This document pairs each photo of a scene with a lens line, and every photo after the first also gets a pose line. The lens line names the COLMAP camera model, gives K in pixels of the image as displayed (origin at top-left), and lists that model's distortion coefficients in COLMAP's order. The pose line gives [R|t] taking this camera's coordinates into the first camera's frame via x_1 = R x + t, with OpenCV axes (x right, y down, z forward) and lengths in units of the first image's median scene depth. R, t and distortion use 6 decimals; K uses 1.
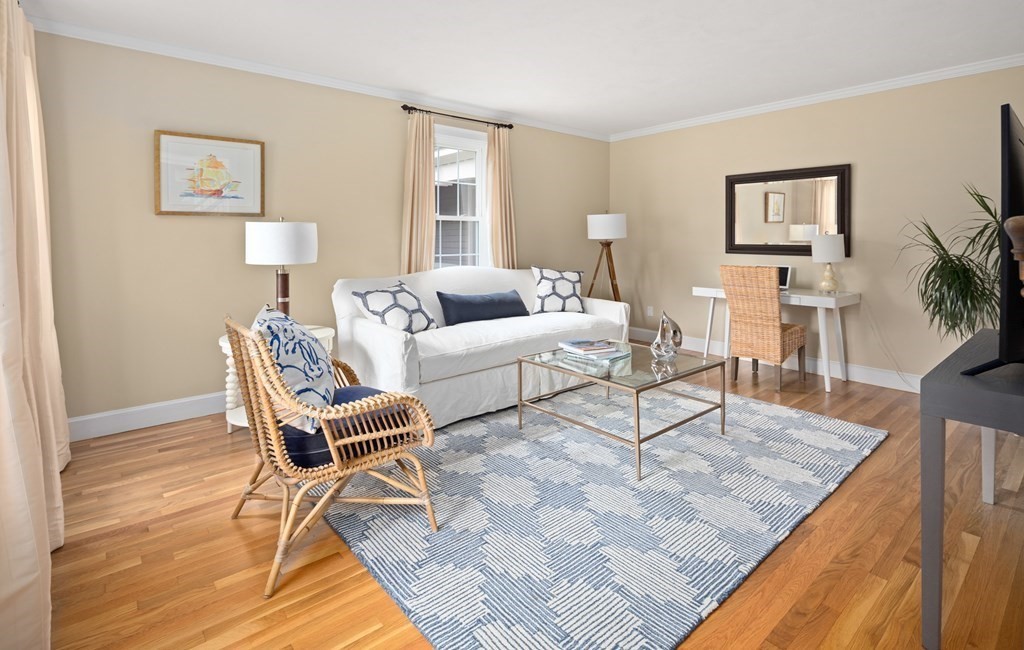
lens RADIAL K [[493.2, 0, 512.0], [0, 493.2, 241.8], [0, 0, 1]] dist [0.002080, 0.000138]
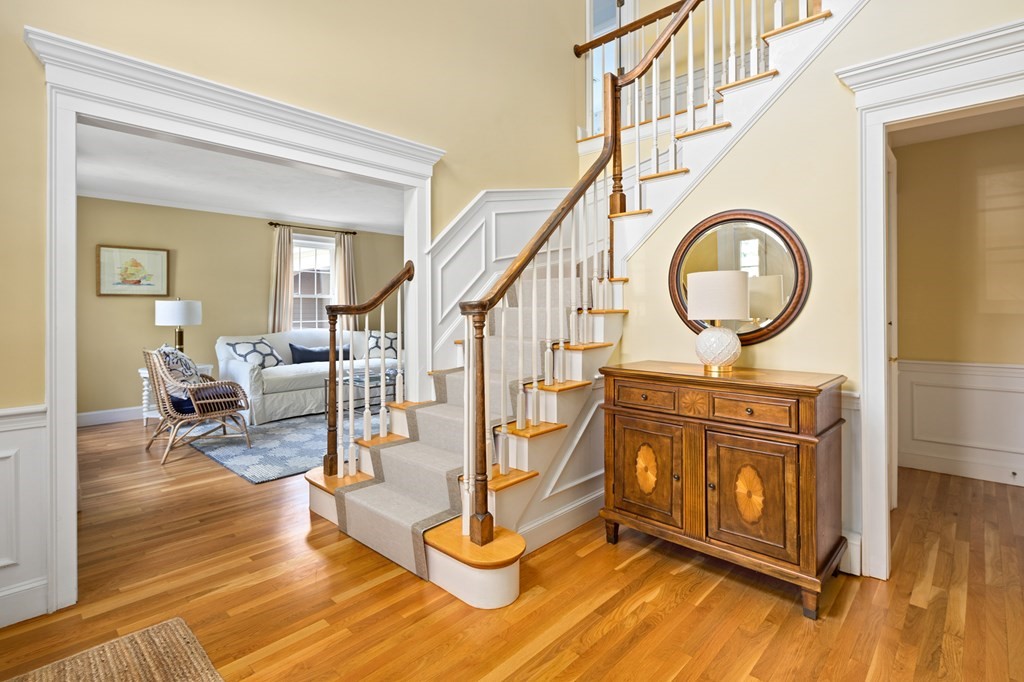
lens RADIAL K [[497.9, 0, 518.5], [0, 497.9, 309.1], [0, 0, 1]] dist [-0.000002, -0.002252]
pose [[0.992552, -0.000743, 0.121819, 0.436656], [0.001695, 0.999969, -0.007705, 0.003829], [-0.121810, 0.007854, 0.992522, -0.756748]]
